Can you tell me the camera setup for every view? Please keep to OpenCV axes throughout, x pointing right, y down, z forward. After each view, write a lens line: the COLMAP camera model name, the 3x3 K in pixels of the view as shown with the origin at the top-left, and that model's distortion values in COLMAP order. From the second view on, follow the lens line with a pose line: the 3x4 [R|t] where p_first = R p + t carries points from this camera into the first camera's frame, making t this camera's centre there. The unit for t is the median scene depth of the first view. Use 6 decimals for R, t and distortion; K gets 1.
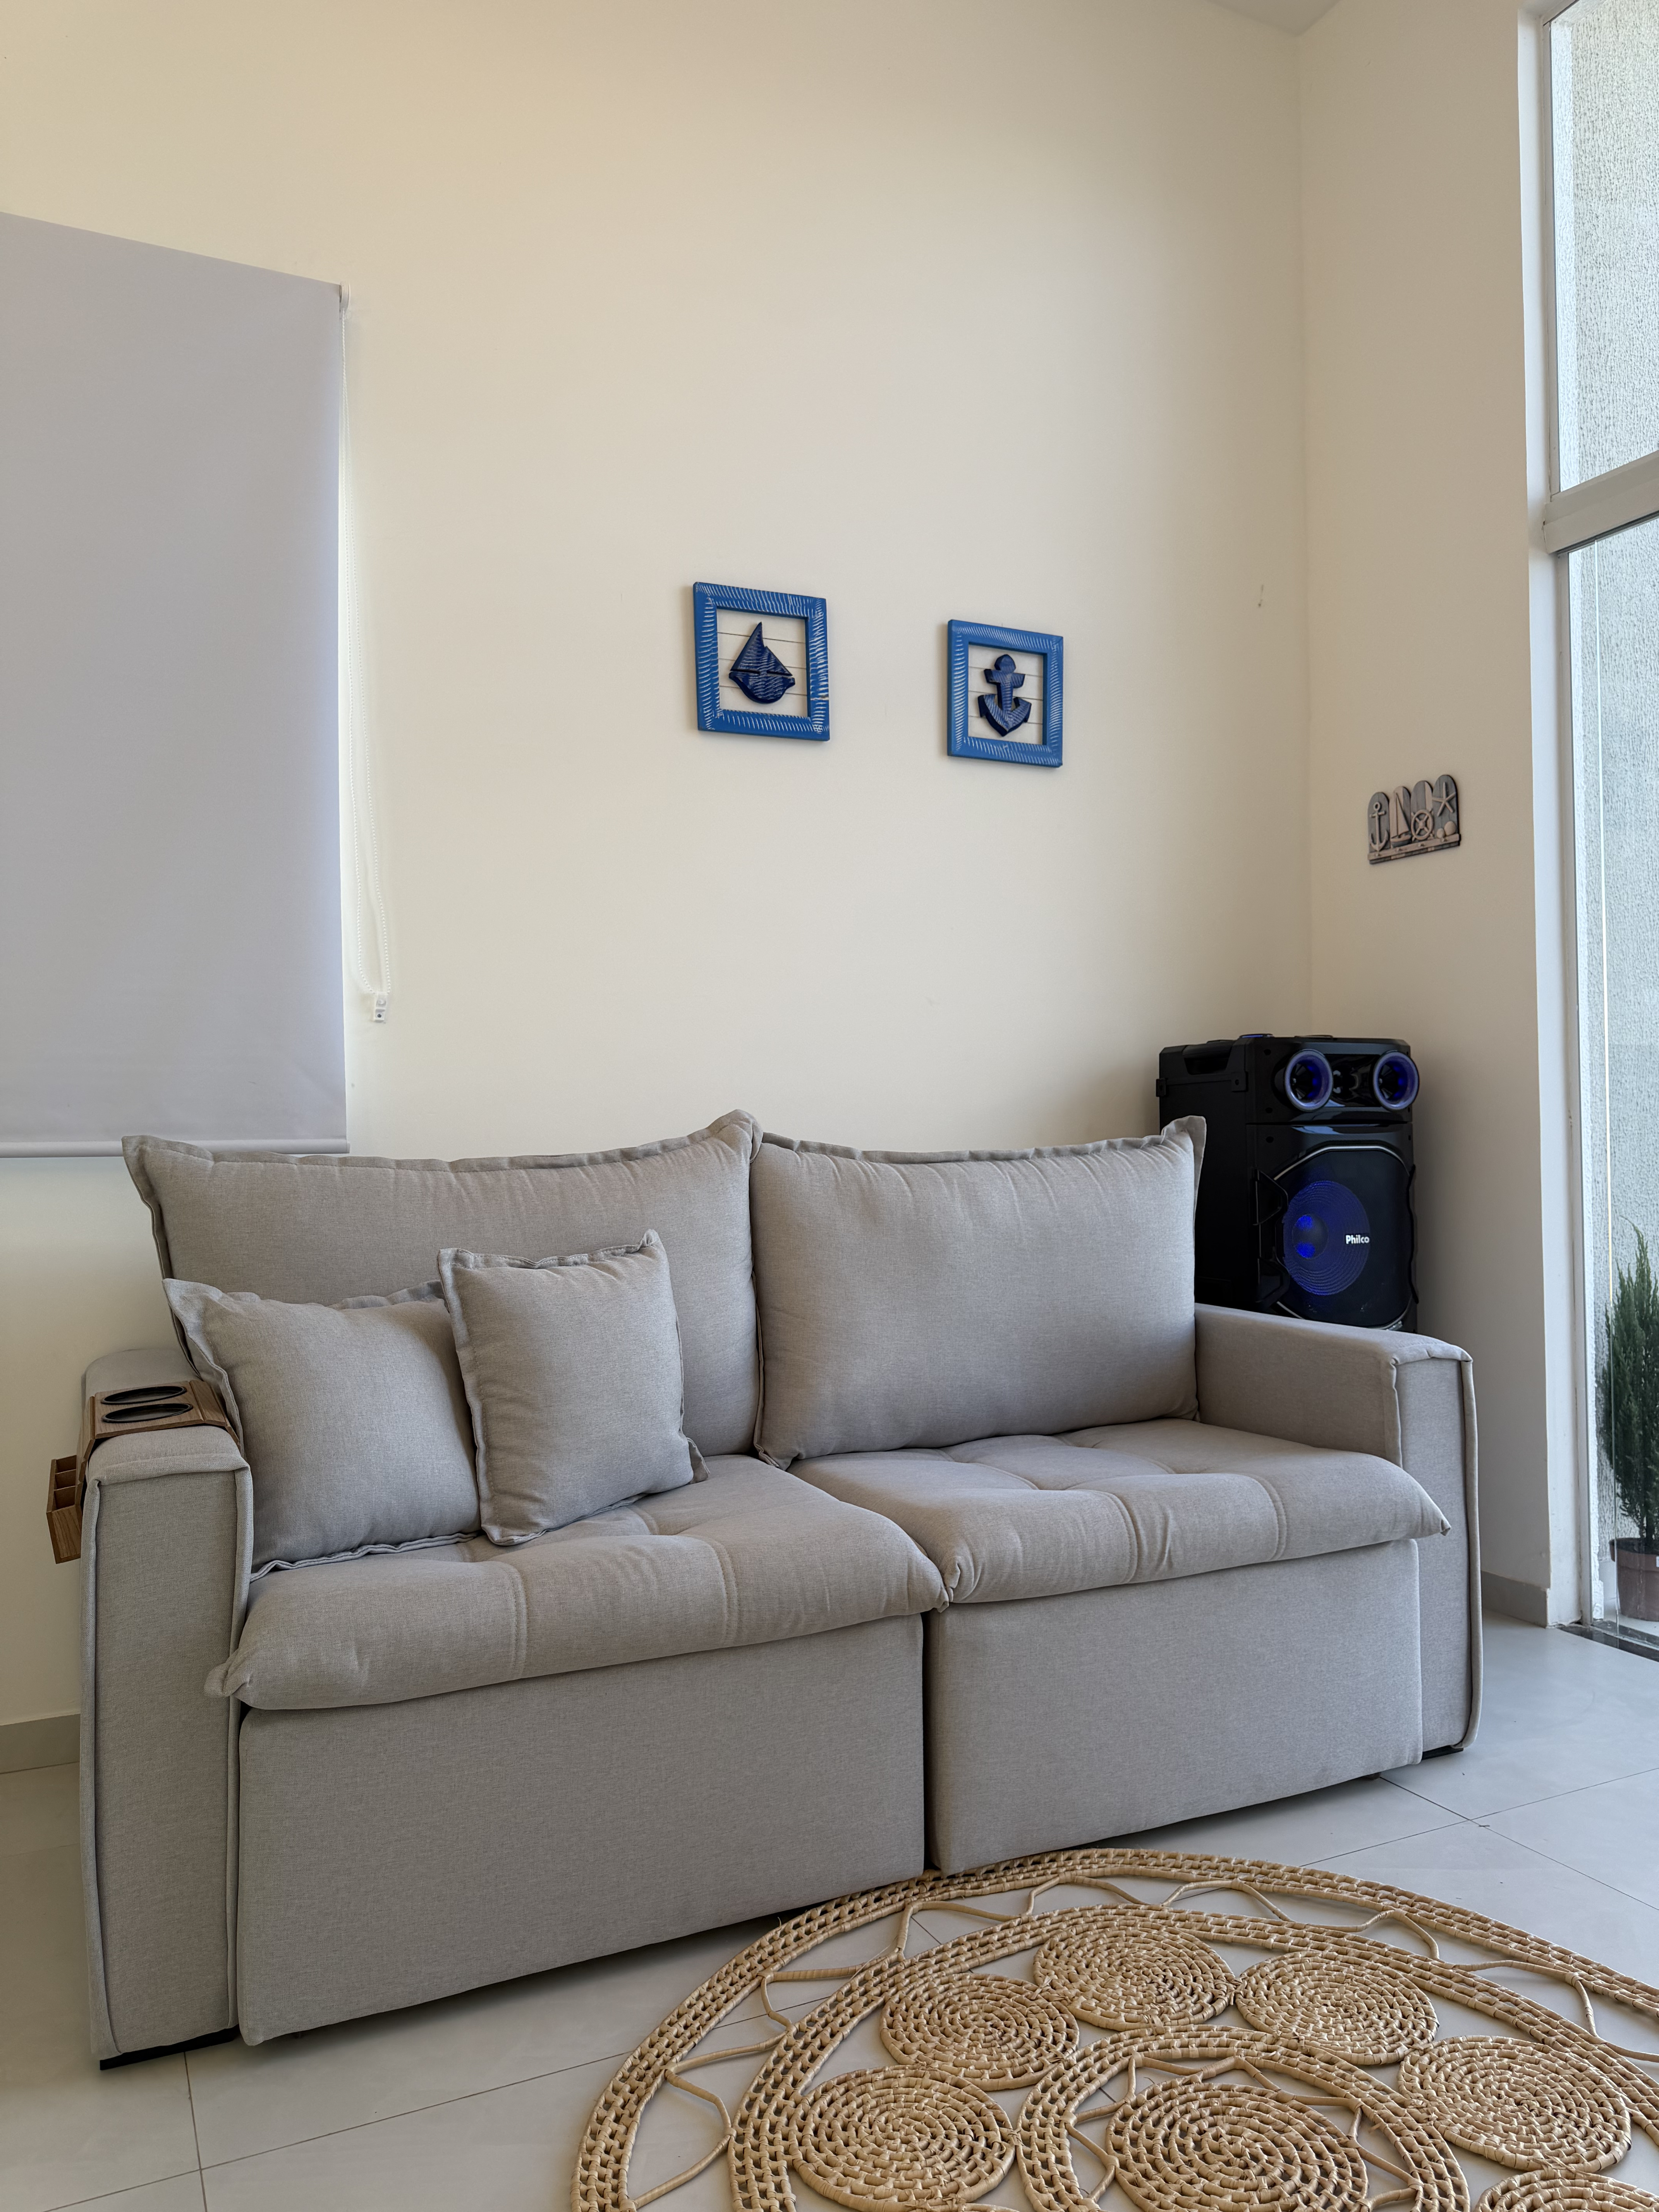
lens RADIAL K [[1566.6, 0, 831.2], [0, 1566.6, 1093.8], [0, 0, 1]] dist [0.027707, -0.032859]
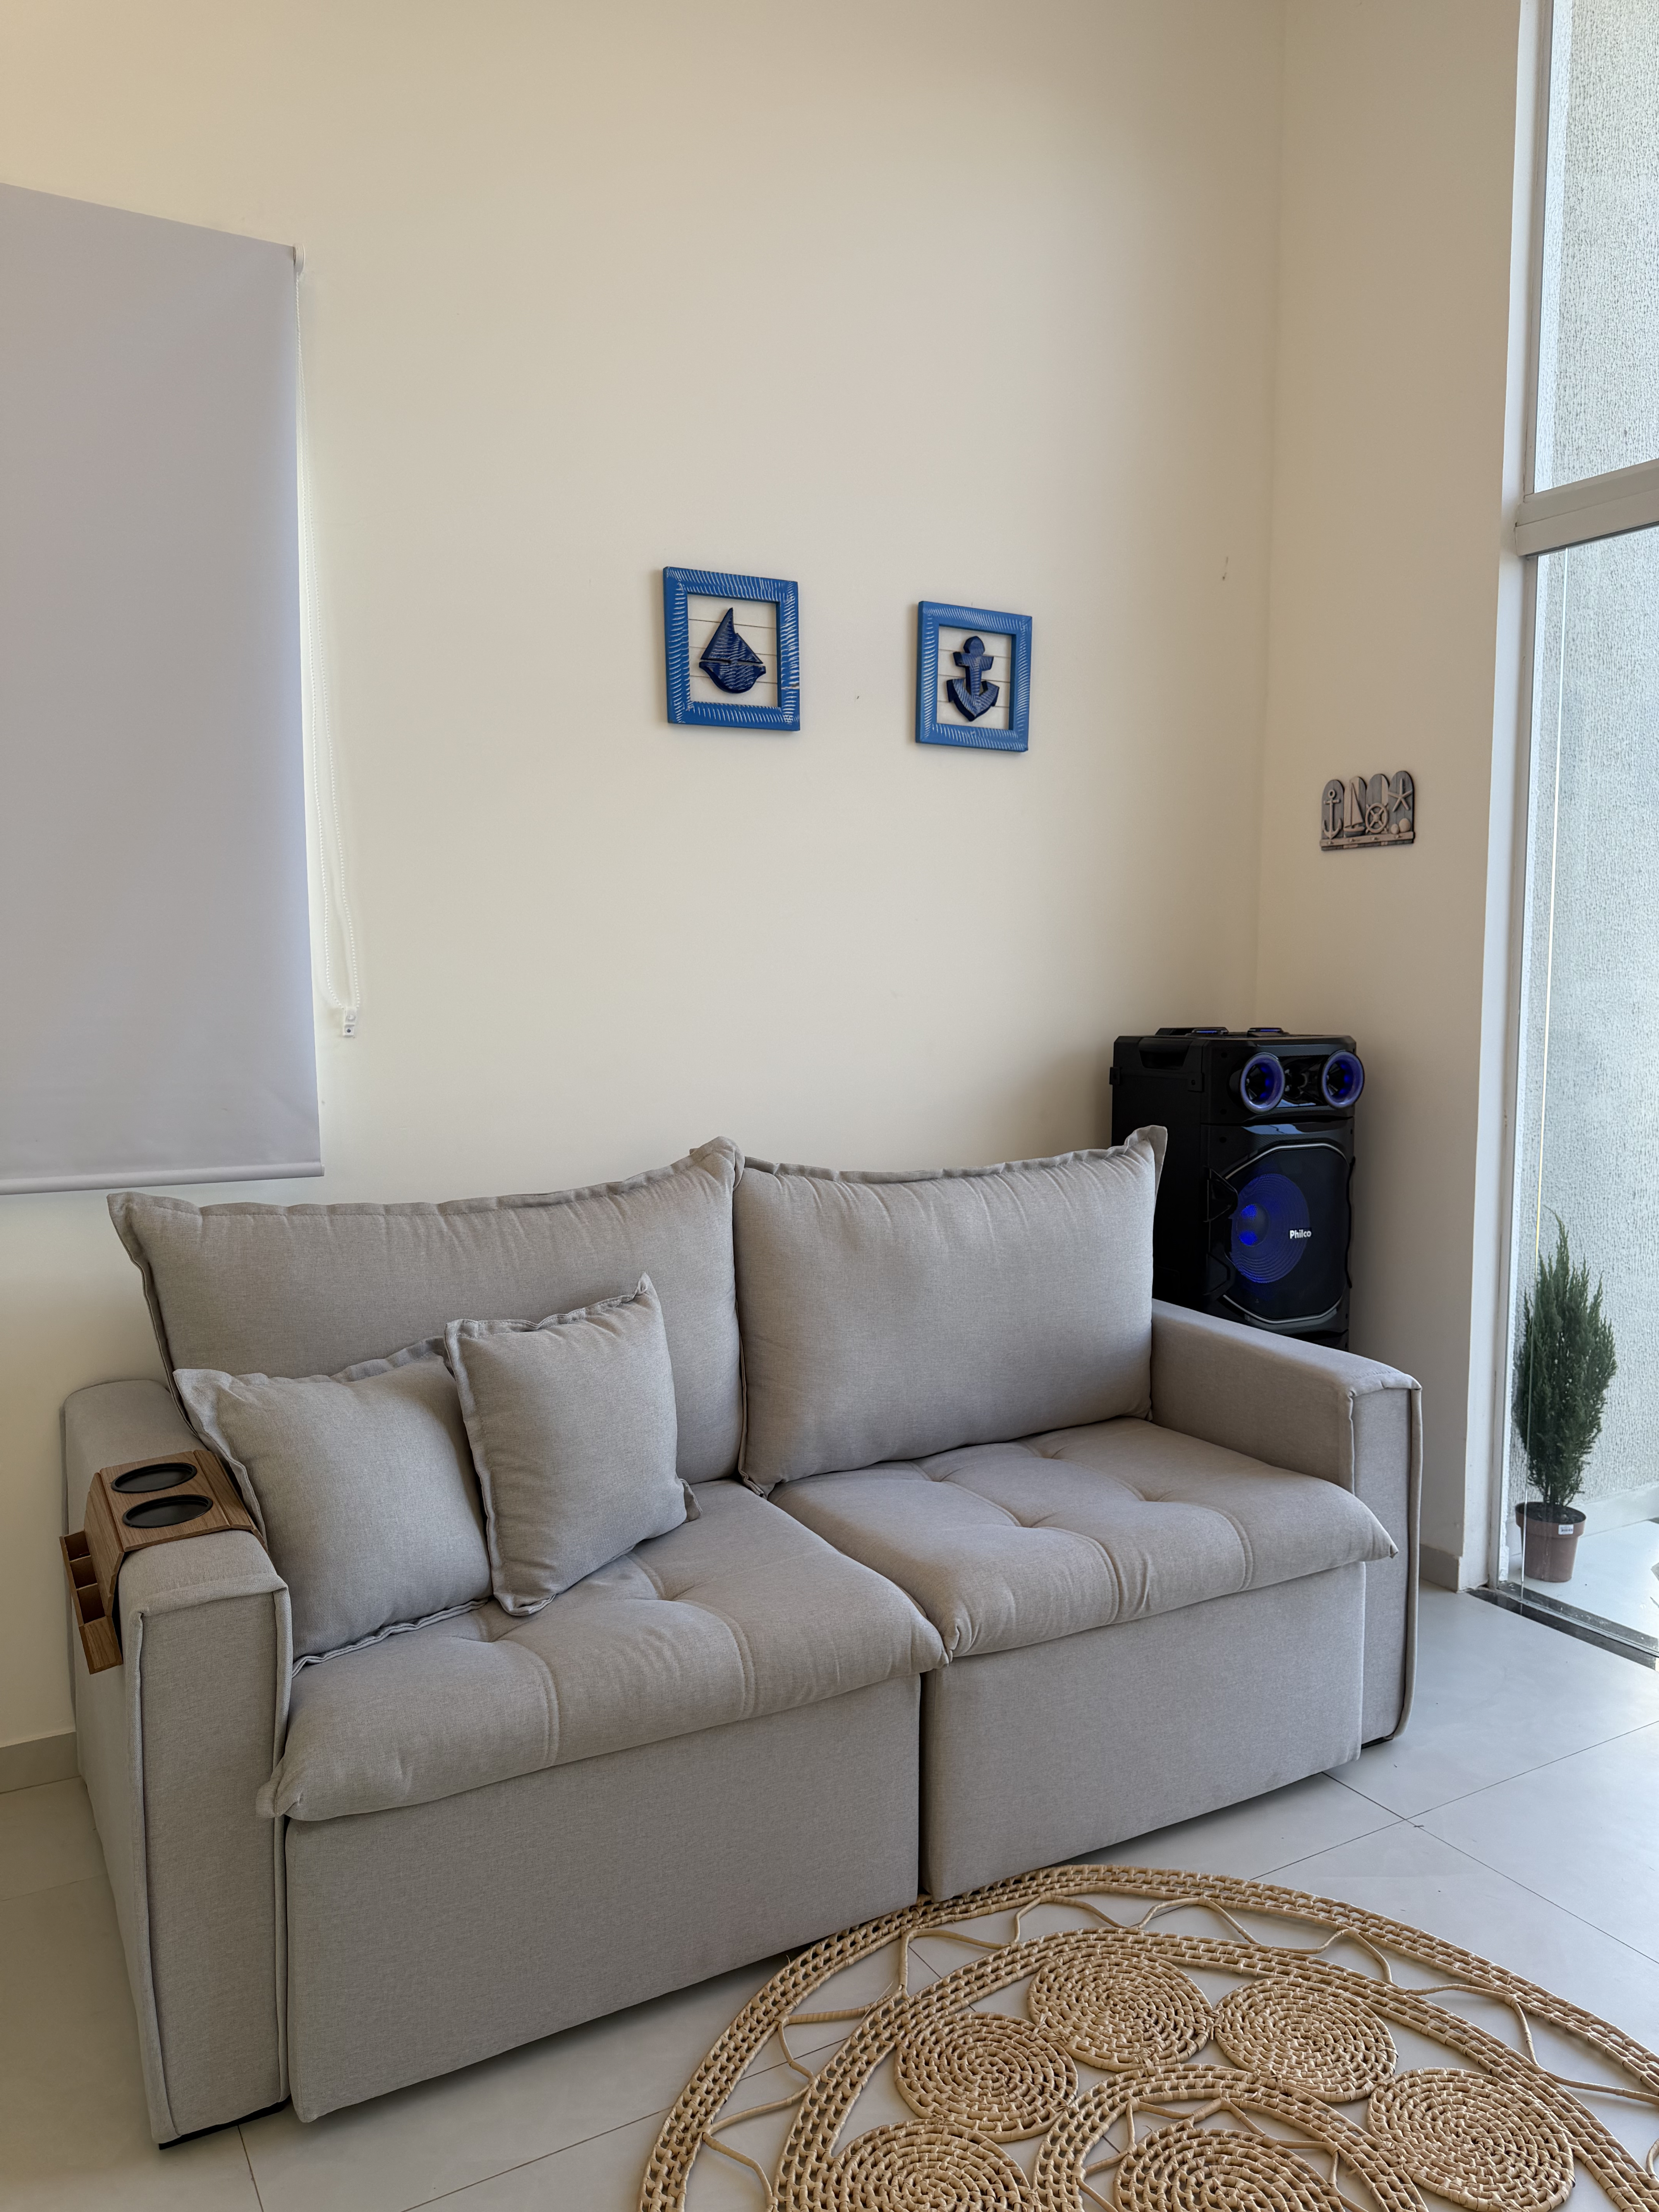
lens RADIAL K [[1566.6, 0, 825.4], [0, 1566.6, 1096.3], [0, 0, 1]] dist [0.027707, -0.032859]
pose [[0.997346, 0.006990, 0.072466, -0.076834], [-0.014788, 0.994081, 0.107632, -0.147315], [-0.071285, -0.108418, 0.991546, 0.003446]]
